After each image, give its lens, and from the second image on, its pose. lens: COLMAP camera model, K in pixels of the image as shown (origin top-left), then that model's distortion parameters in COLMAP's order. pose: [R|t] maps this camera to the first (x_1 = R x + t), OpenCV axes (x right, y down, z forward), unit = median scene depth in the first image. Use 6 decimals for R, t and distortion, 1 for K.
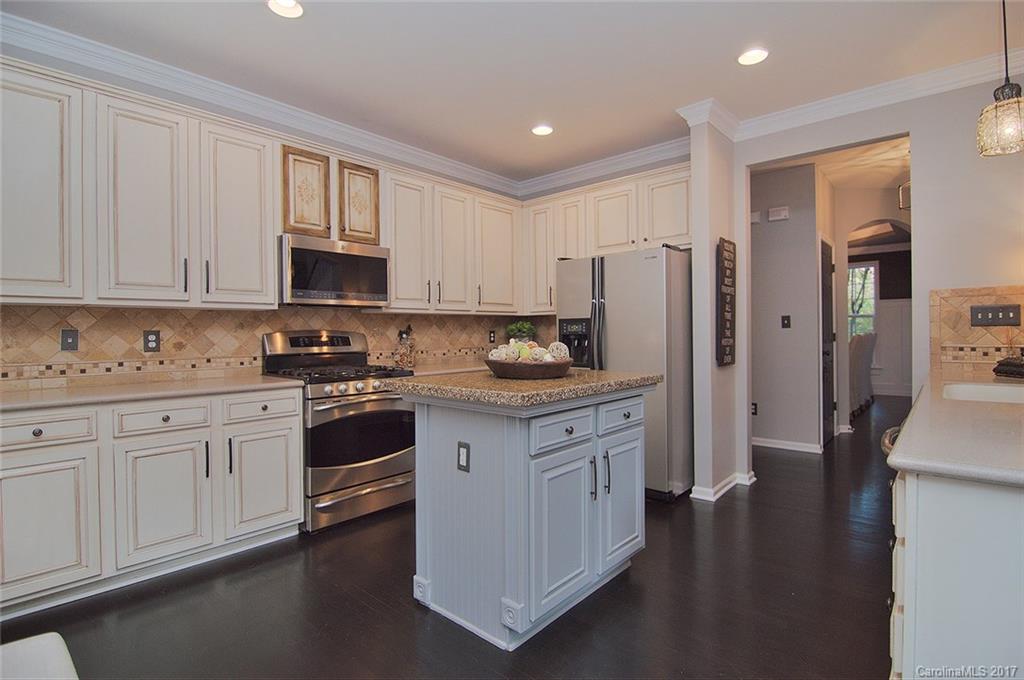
lens RADIAL K [[497.6, 0, 513.7], [0, 497.6, 332.8], [0, 0, 1]] dist [-0.025611, -0.001273]
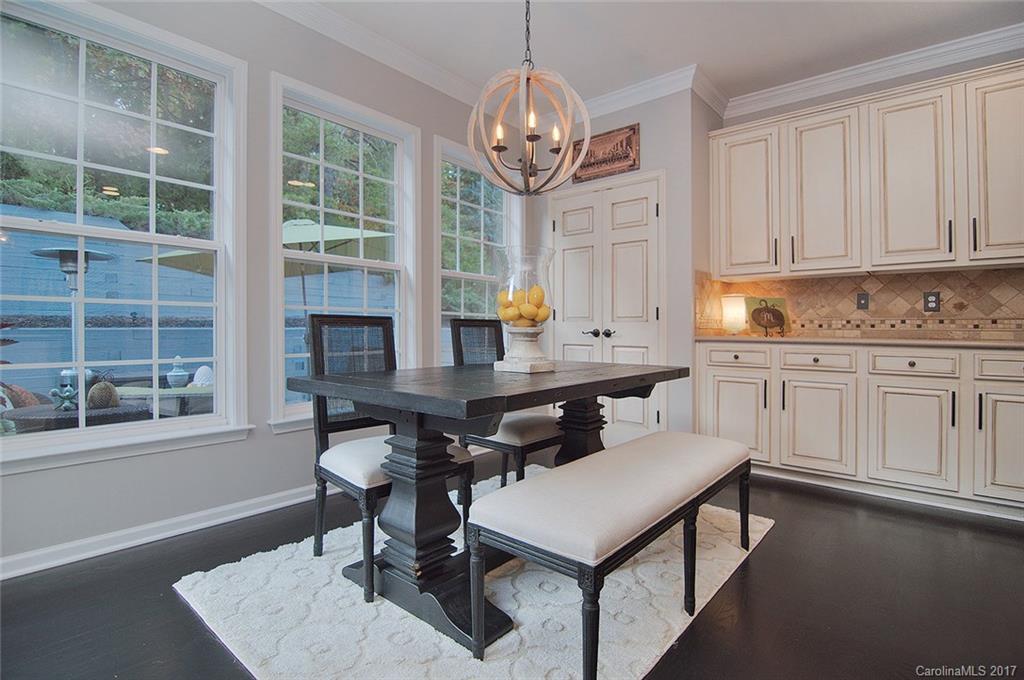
lens RADIAL K [[497.6, 0, 514.8], [0, 497.6, 335.2], [0, 0, 1]] dist [-0.025611, -0.001273]
pose [[0.029581, 0.025876, -0.999227, 0.357943], [-0.001933, 0.999664, 0.025830, 0.070511], [0.999561, 0.001167, 0.029621, 0.031883]]
